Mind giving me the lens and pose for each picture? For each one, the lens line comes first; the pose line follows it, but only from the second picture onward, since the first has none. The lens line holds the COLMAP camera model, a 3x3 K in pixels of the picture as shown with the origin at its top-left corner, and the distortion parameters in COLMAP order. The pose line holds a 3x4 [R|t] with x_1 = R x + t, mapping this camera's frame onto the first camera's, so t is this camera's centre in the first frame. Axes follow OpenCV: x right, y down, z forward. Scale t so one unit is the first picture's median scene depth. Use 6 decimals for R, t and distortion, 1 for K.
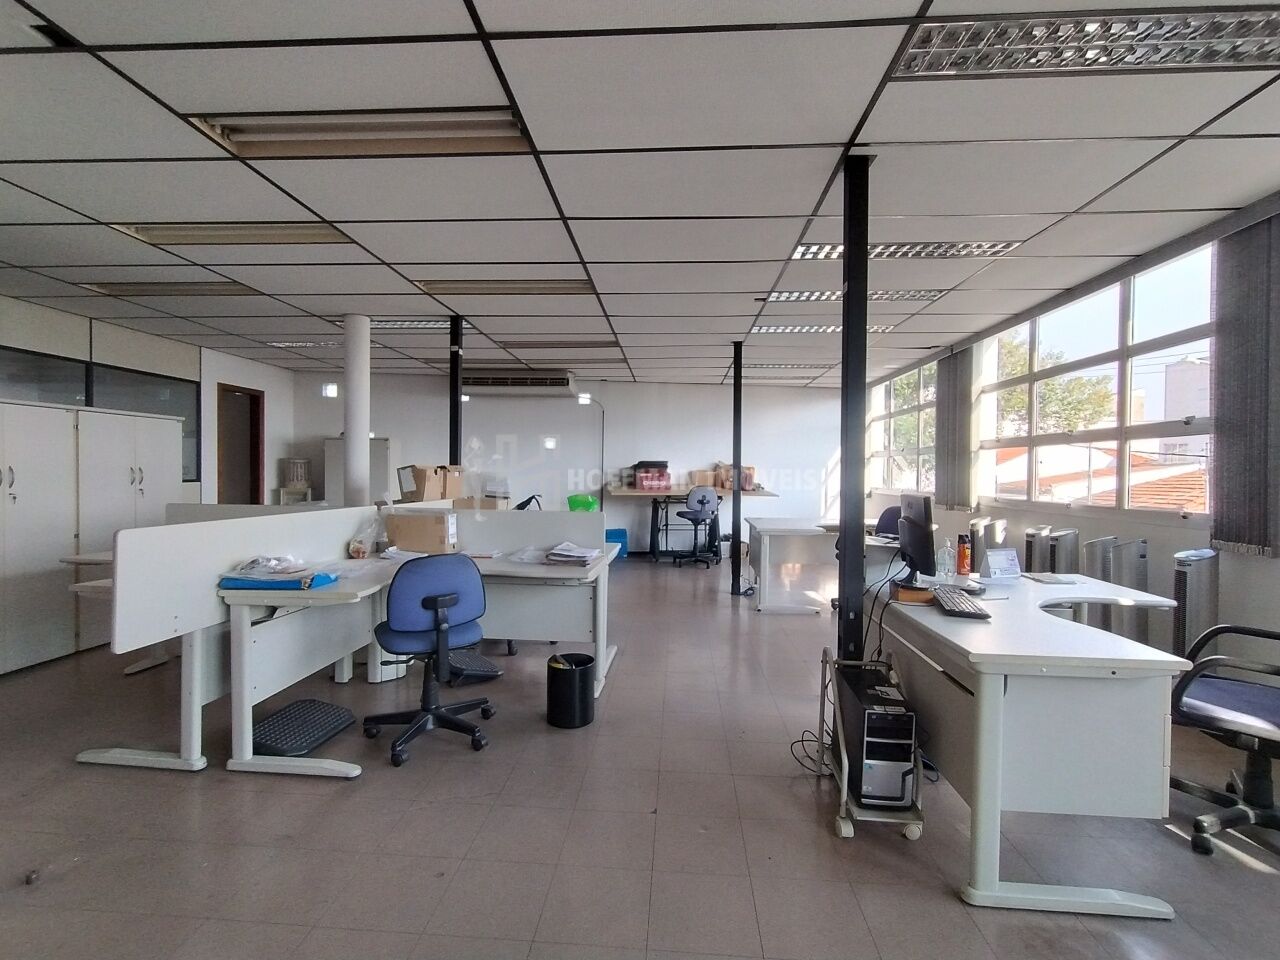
lens RADIAL K [[582.3, 0, 634.7], [0, 582.3, 480.2], [0, 0, 1]] dist [-0.001368, -0.000118]
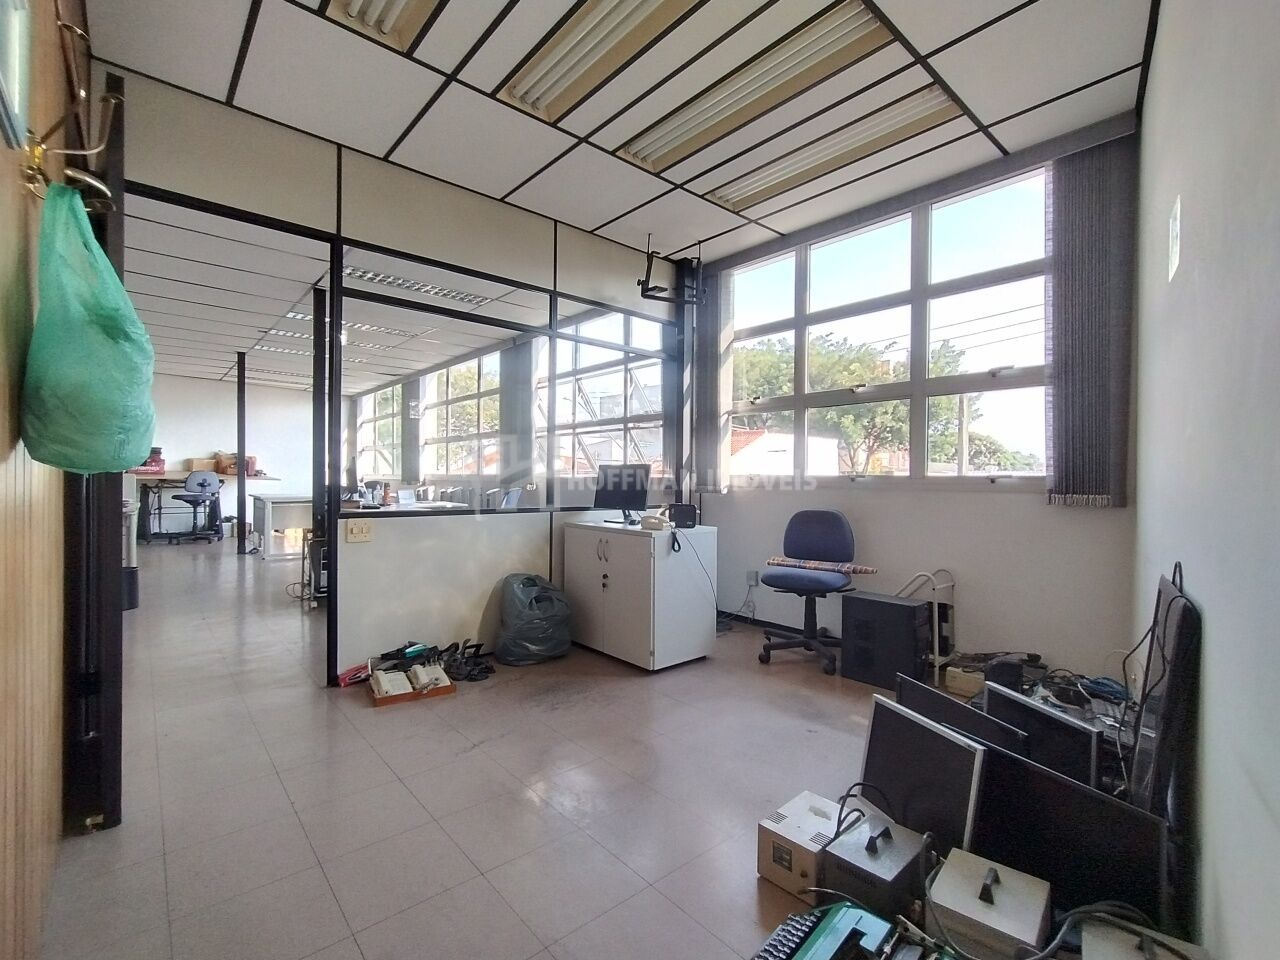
lens RADIAL K [[582.3, 0, 636.6], [0, 582.3, 485.1], [0, 0, 1]] dist [-0.001368, -0.000118]
pose [[0.707936, -0.007046, 0.706242, -0.083956], [0.005171, 0.999975, 0.004793, 0.037735], [-0.706258, 0.000259, 0.707955, -0.378283]]
